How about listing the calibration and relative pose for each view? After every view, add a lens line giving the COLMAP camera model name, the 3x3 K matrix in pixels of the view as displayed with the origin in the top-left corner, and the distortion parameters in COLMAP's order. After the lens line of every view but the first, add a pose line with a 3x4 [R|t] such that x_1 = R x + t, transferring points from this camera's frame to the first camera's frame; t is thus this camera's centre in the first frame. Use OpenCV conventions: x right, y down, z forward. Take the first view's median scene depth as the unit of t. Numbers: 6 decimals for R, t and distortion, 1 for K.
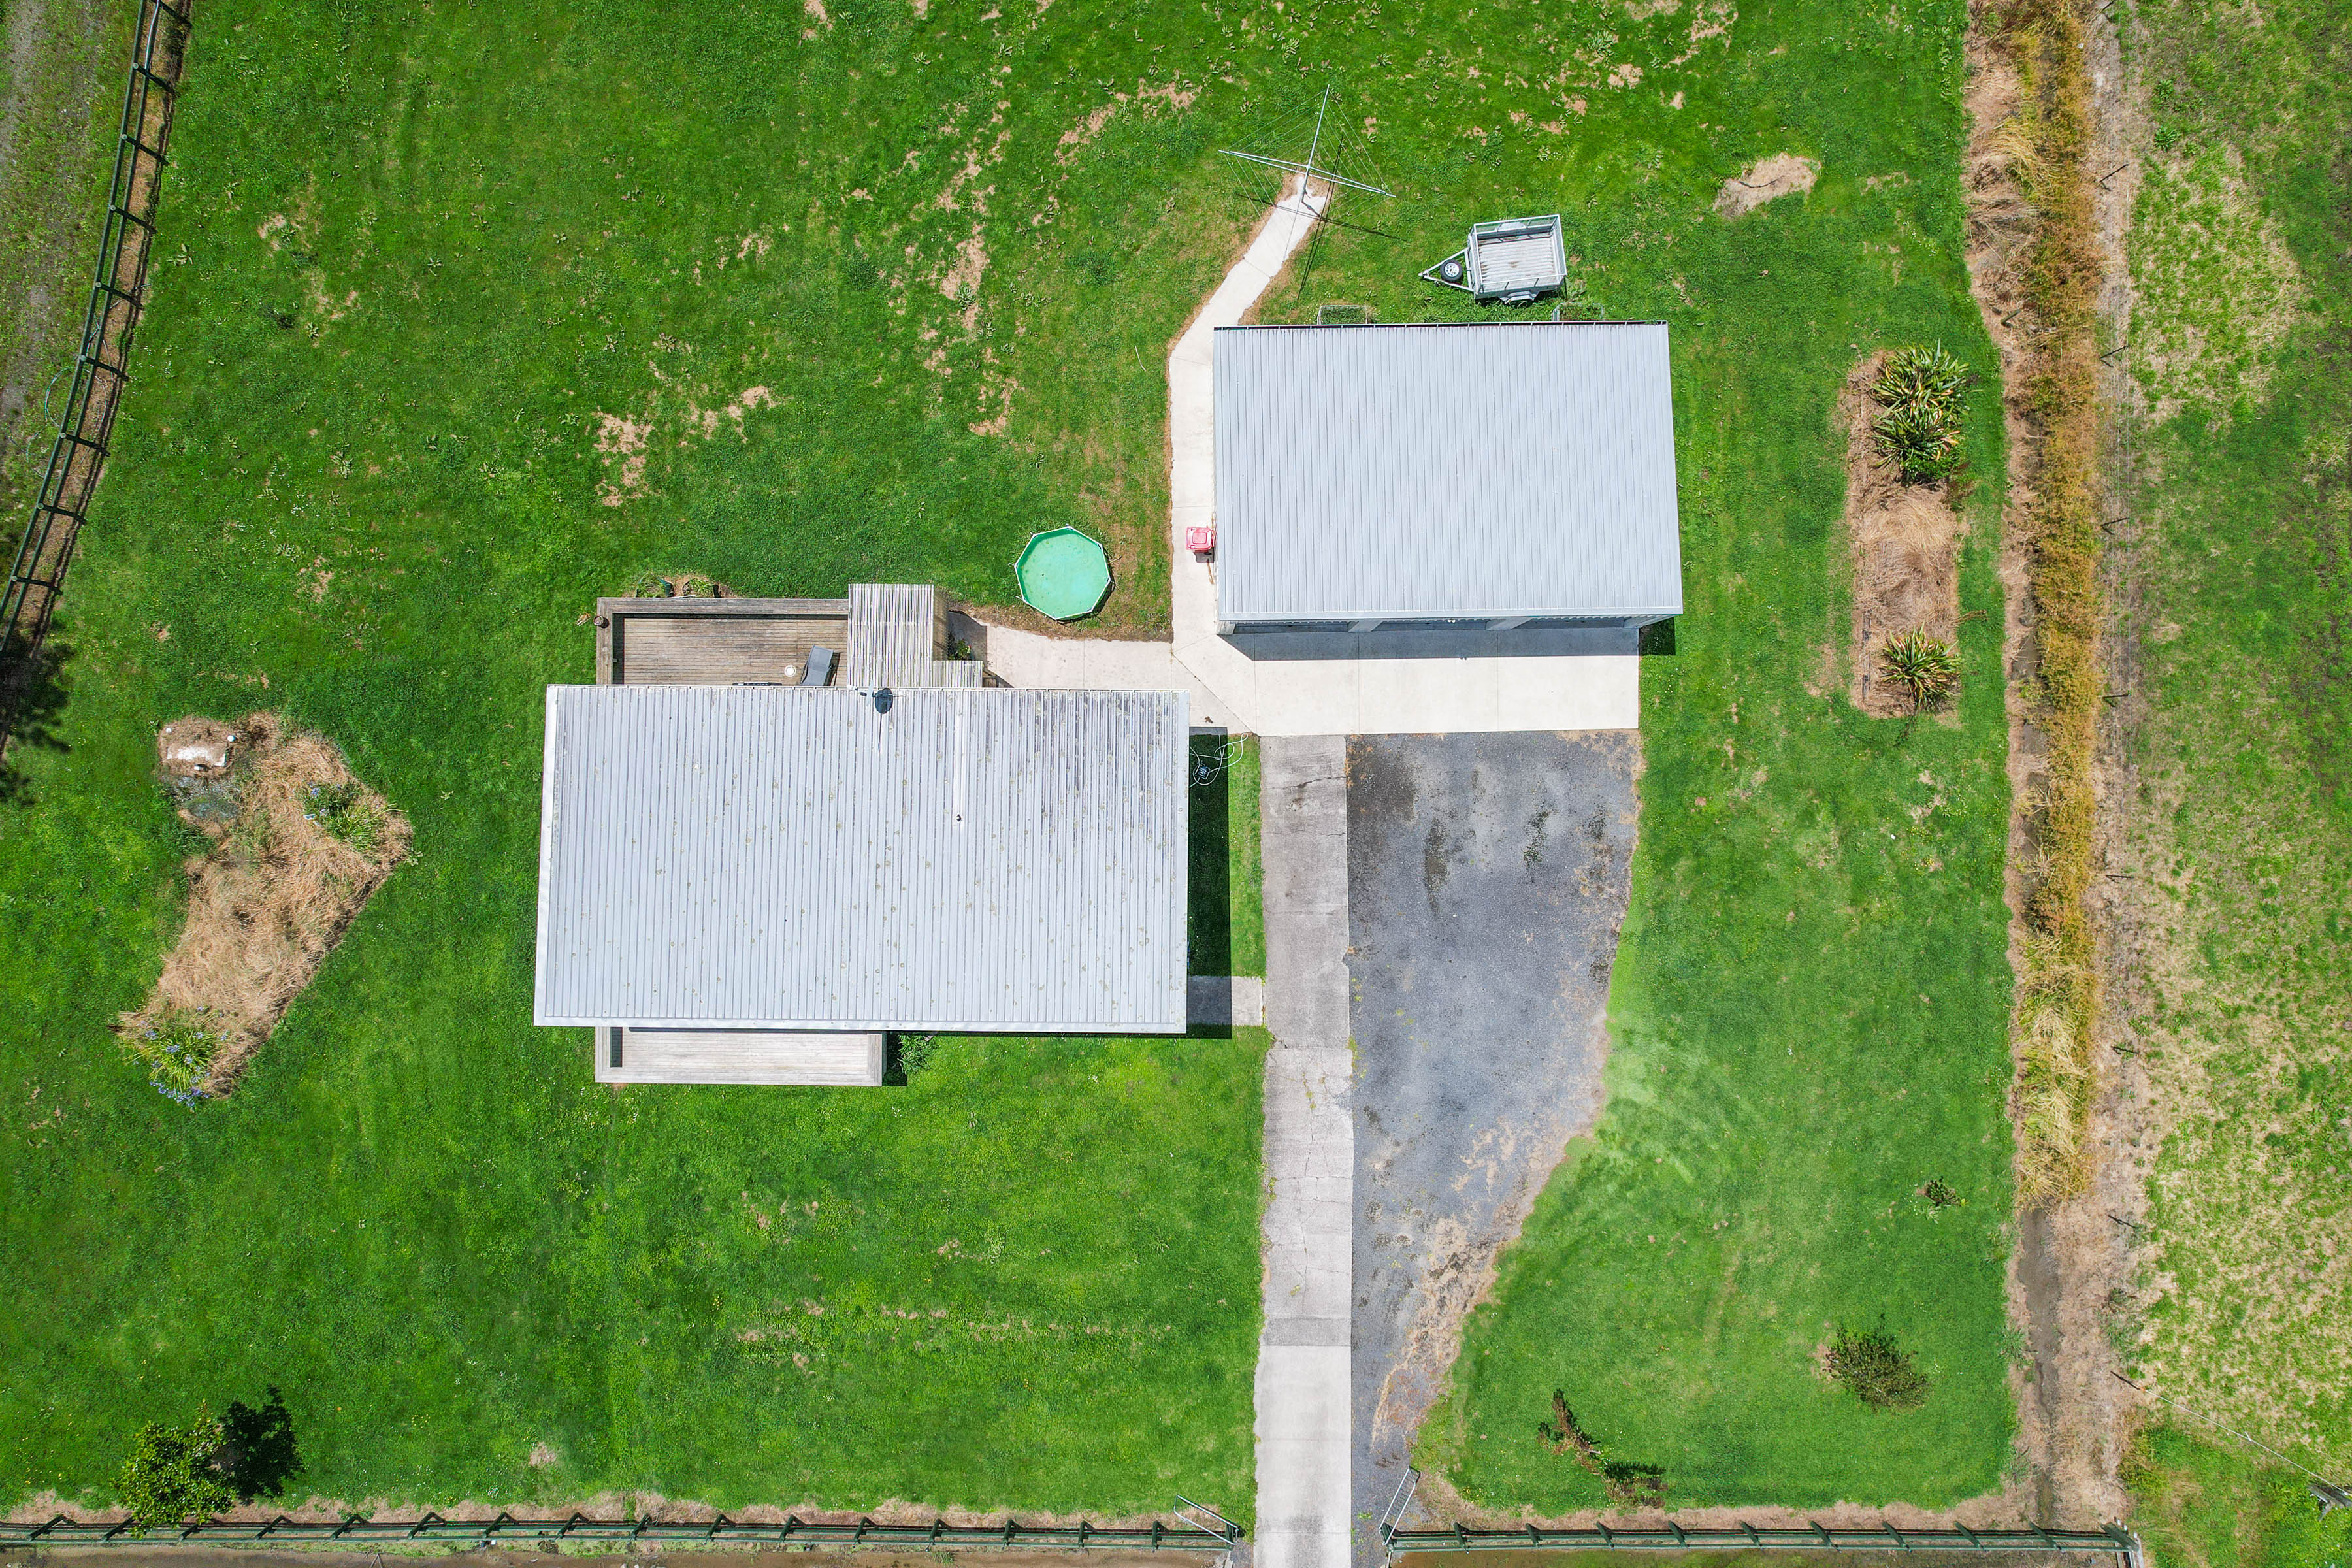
lens RADIAL K [[1502.0, 0, 1178.8], [0, 1502.0, 803.0], [0, 0, 1]] dist [-0.069375, 0.069465]
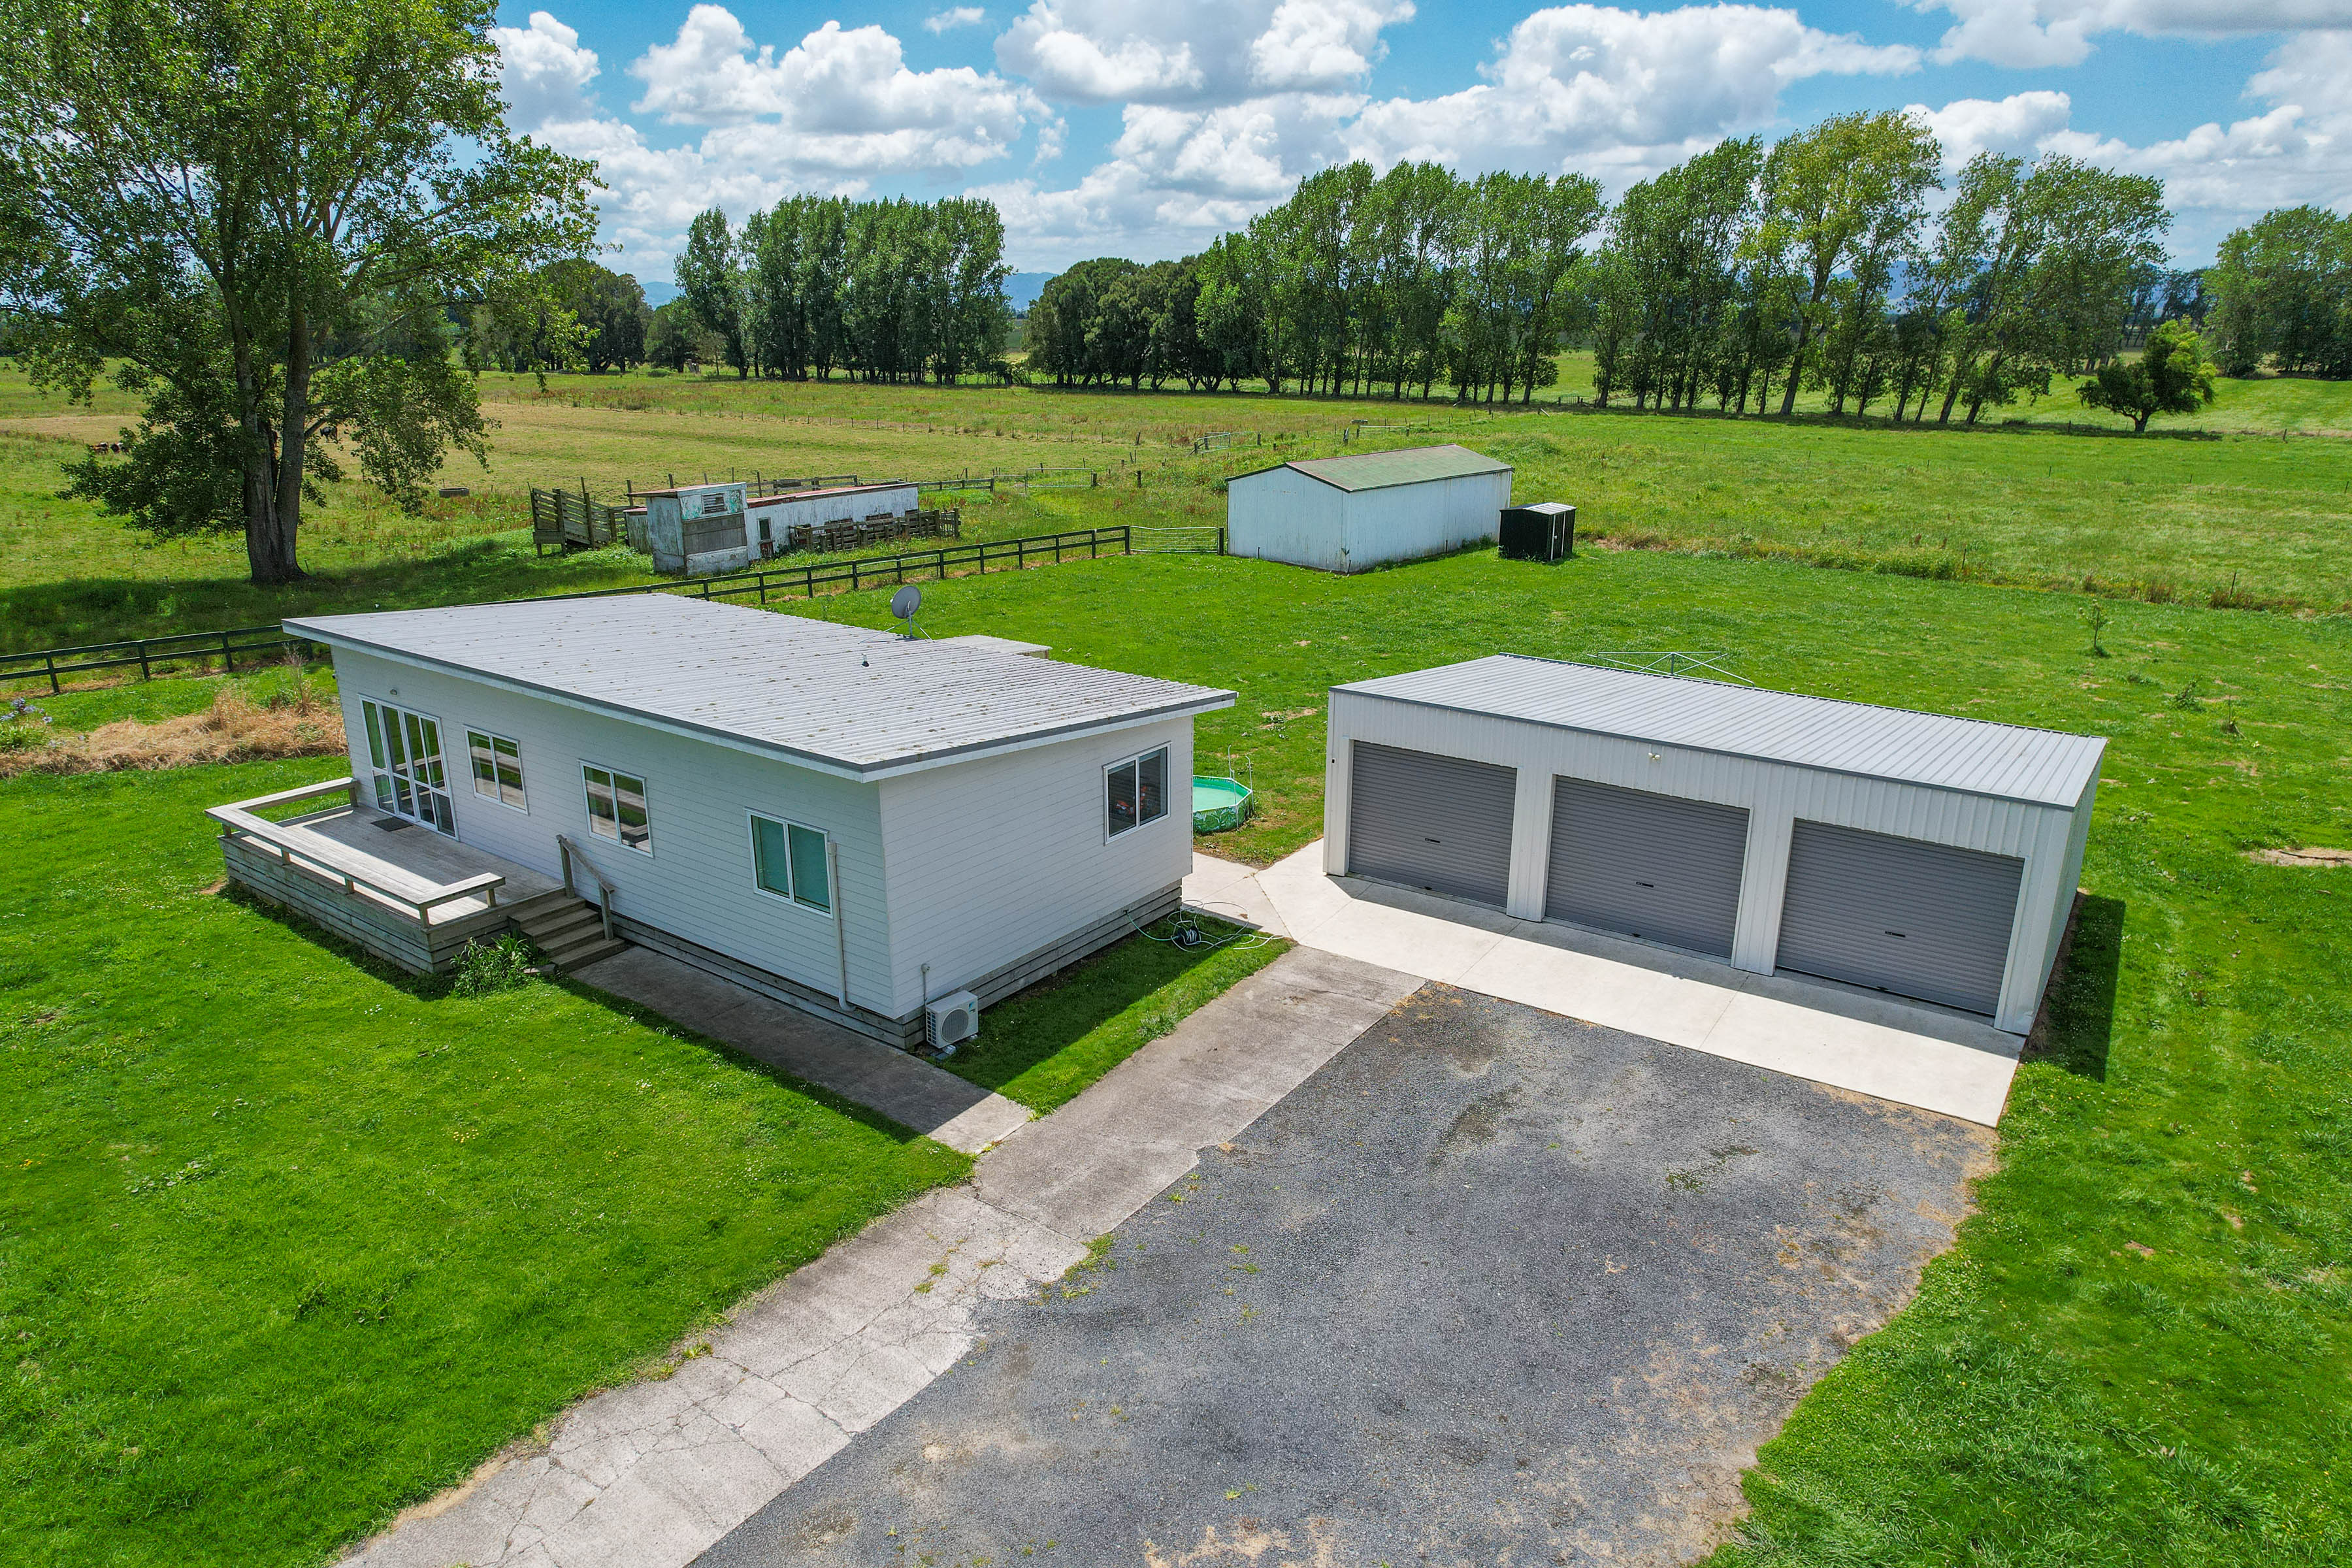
lens RADIAL K [[1502.0, 0, 1178.8], [0, 1502.0, 803.0], [0, 0, 1]] dist [-0.069375, 0.069465]
pose [[0.810505, 0.184892, -0.555785, 0.338203], [-0.585677, 0.242856, -0.773307, 0.435491], [-0.008002, 0.952279, 0.305123, 0.761148]]
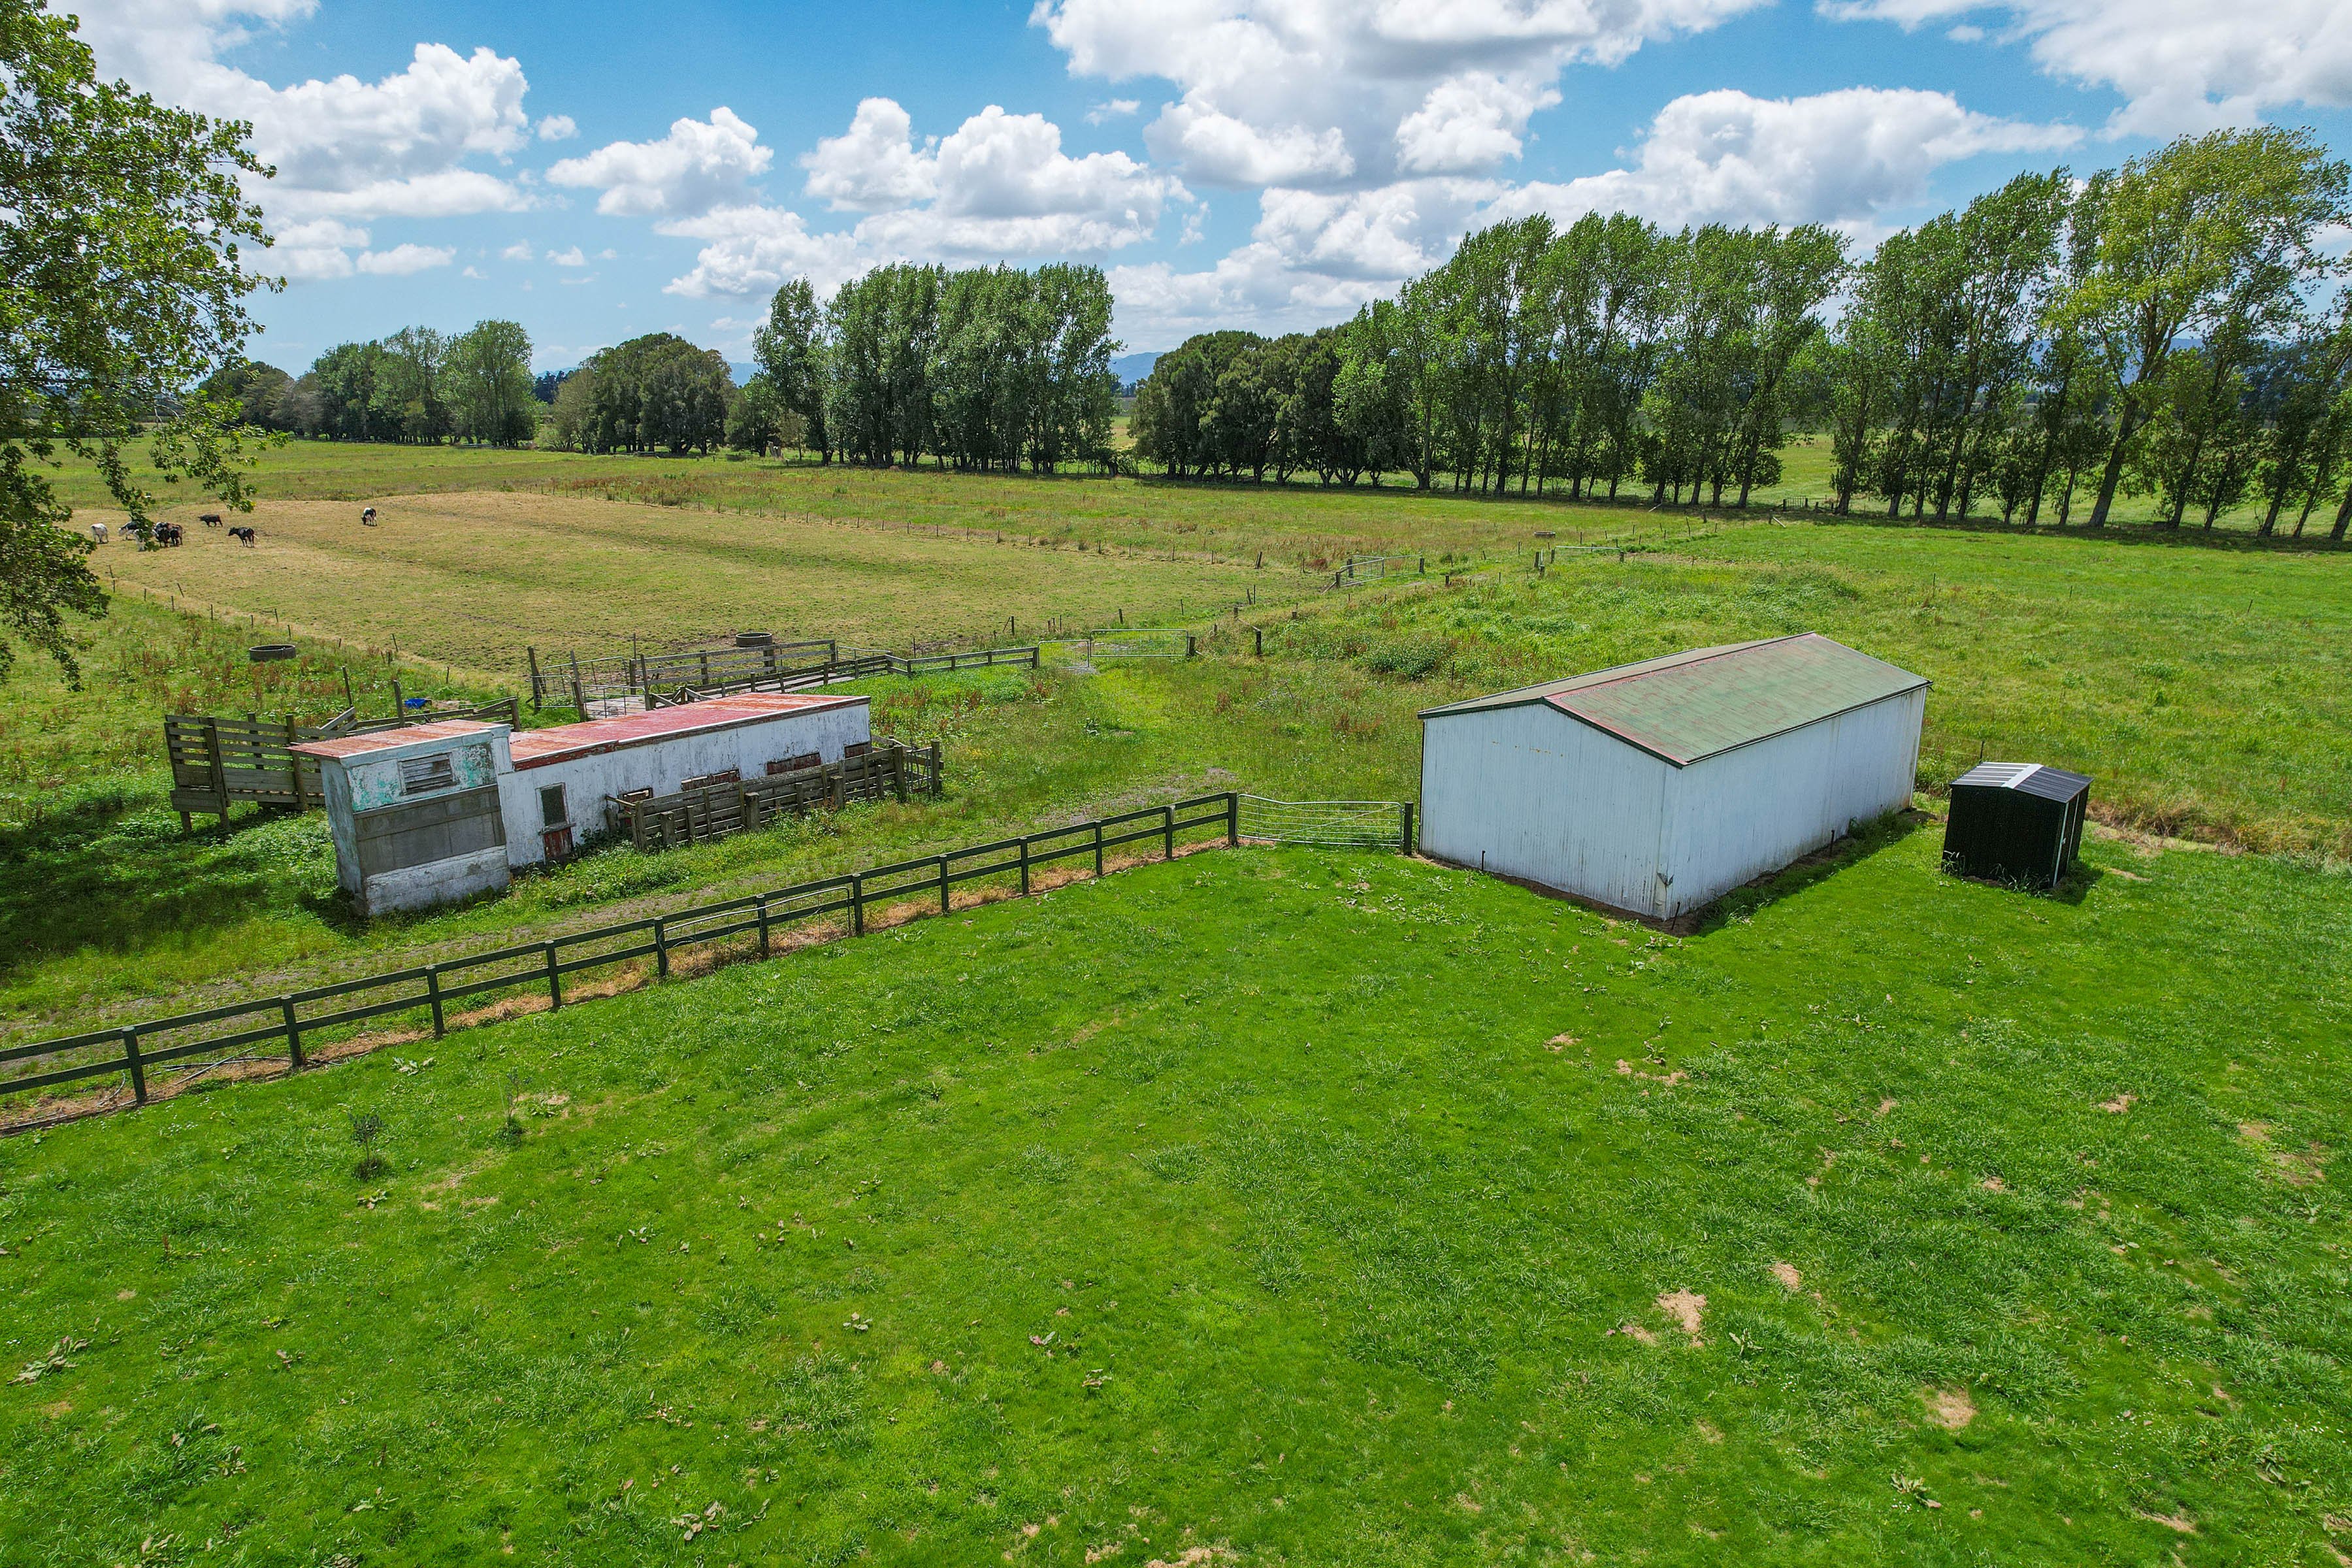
lens RADIAL K [[1502.0, 0, 1178.8], [0, 1502.0, 803.0], [0, 0, 1]] dist [-0.069375, 0.069465]
pose [[0.760768, 0.174257, -0.625193, -0.115944], [-0.648973, 0.192160, -0.736145, -0.161690], [-0.008141, 0.965769, 0.259277, 0.748559]]
